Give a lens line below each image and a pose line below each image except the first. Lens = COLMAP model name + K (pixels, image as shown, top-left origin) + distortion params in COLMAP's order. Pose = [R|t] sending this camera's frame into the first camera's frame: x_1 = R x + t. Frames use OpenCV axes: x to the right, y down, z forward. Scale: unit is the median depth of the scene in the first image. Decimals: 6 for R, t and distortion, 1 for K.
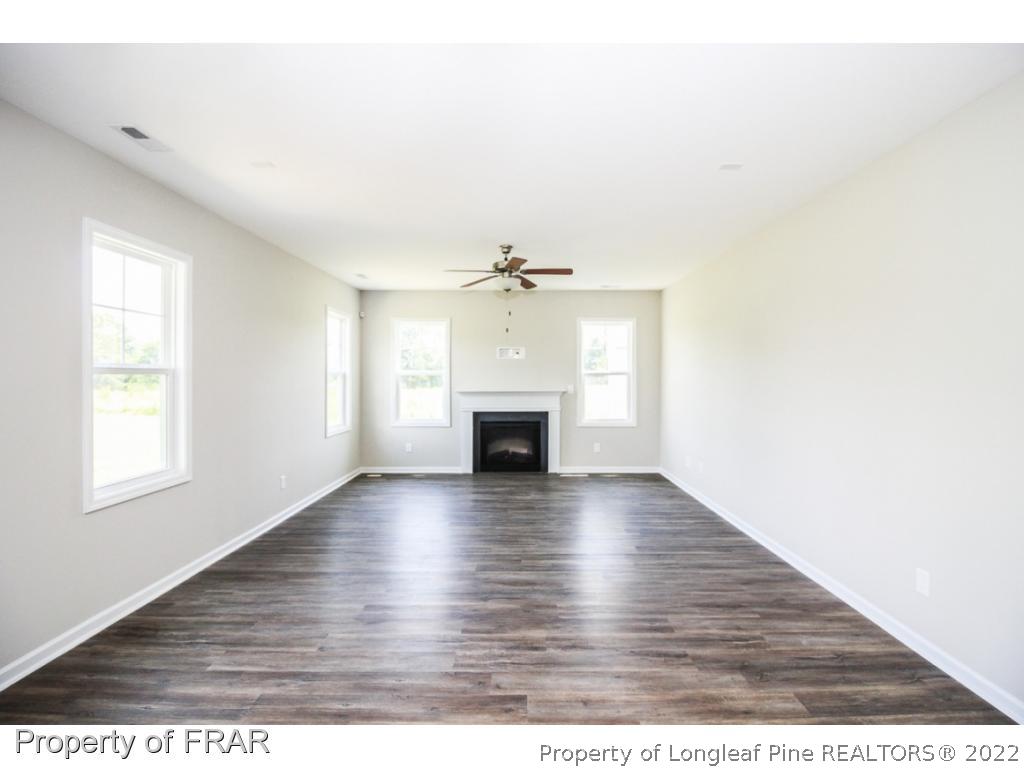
lens RADIAL K [[488.9, 0, 516.3], [0, 488.9, 381.1], [0, 0, 1]] dist [-0.021518, -0.000569]
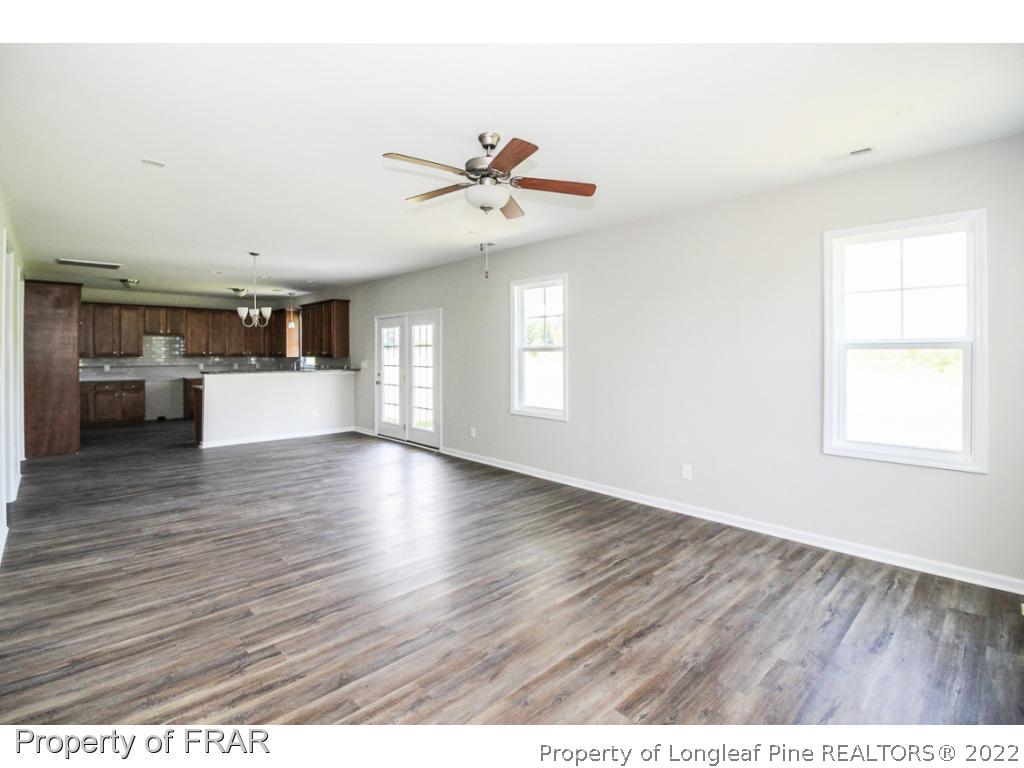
lens RADIAL K [[488.9, 0, 516.3], [0, 488.9, 381.1], [0, 0, 1]] dist [-0.021518, -0.000569]
pose [[-0.710268, 0.037878, -0.702912, 0.660255], [-0.007015, 0.998121, 0.060875, -0.019325], [0.703897, 0.048169, -0.708667, 2.557869]]
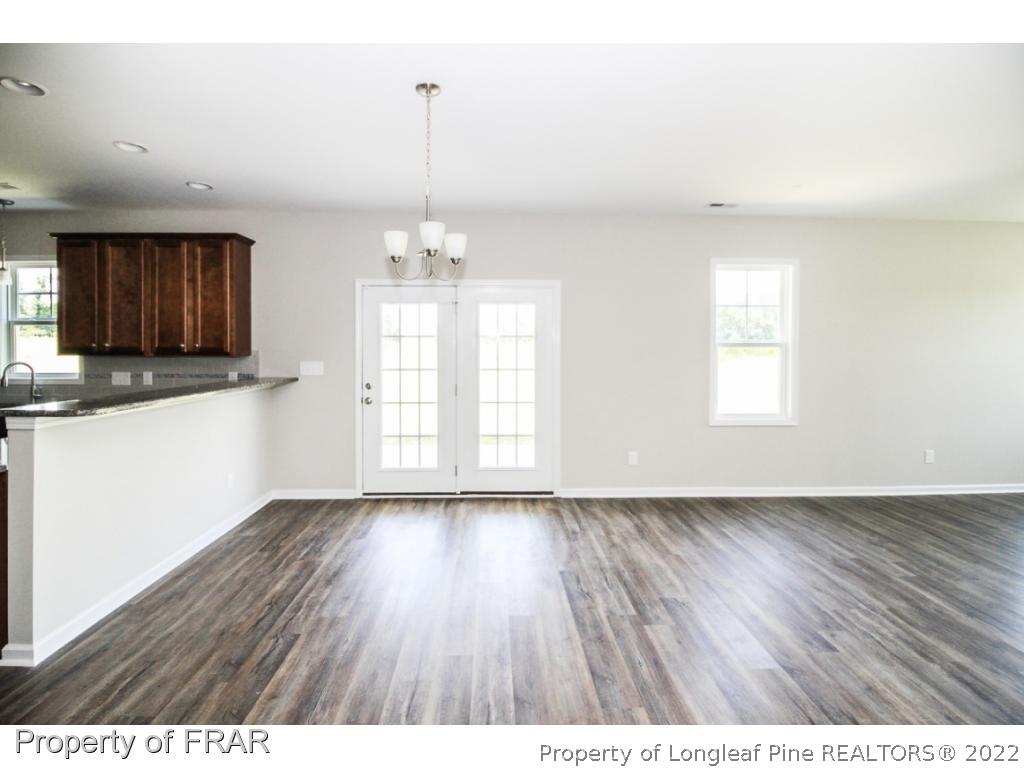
lens RADIAL K [[473.1, 0, 515.7], [0, 473.1, 353.3], [0, 0, 1]] dist [0.102464, -0.000078]
pose [[0.056153, 0.004059, -0.998414, 0.807651], [-0.008616, 0.999956, 0.003581, 0.007415], [0.998385, 0.008401, 0.056186, 0.180074]]
